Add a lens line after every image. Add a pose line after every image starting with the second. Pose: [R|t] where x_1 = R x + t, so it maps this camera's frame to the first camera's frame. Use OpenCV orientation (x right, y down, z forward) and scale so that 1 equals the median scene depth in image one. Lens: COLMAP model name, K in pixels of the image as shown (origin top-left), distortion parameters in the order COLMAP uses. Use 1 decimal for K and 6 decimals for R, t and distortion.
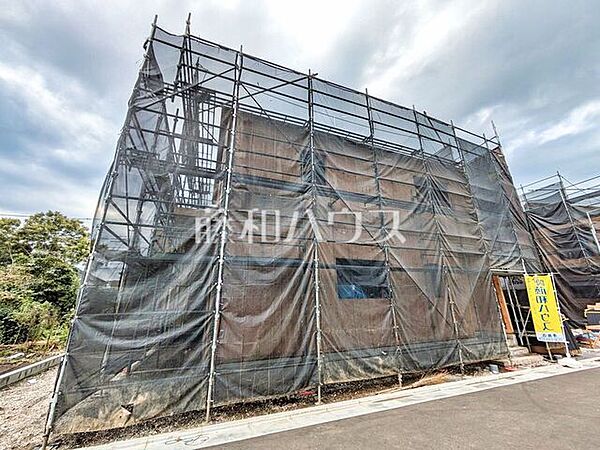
lens RADIAL K [[246.3, 0, 300.0], [0, 246.3, 225.0], [0, 0, 1]] dist [0.001698, 0.000233]
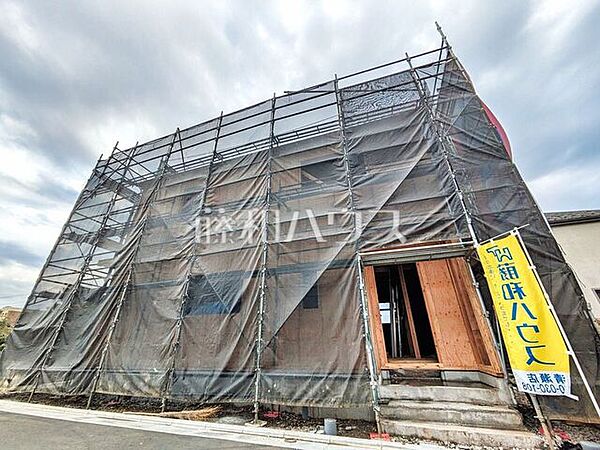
lens RADIAL K [[234.0, 0, 300.0], [0, 234.0, 225.0], [0, 0, 1]] dist [0.000852, 0.000068]
pose [[0.763514, -0.265058, -0.588890, 0.984370], [0.220274, 0.964092, -0.148343, 0.168938], [0.607064, -0.016455, 0.794483, 0.444435]]
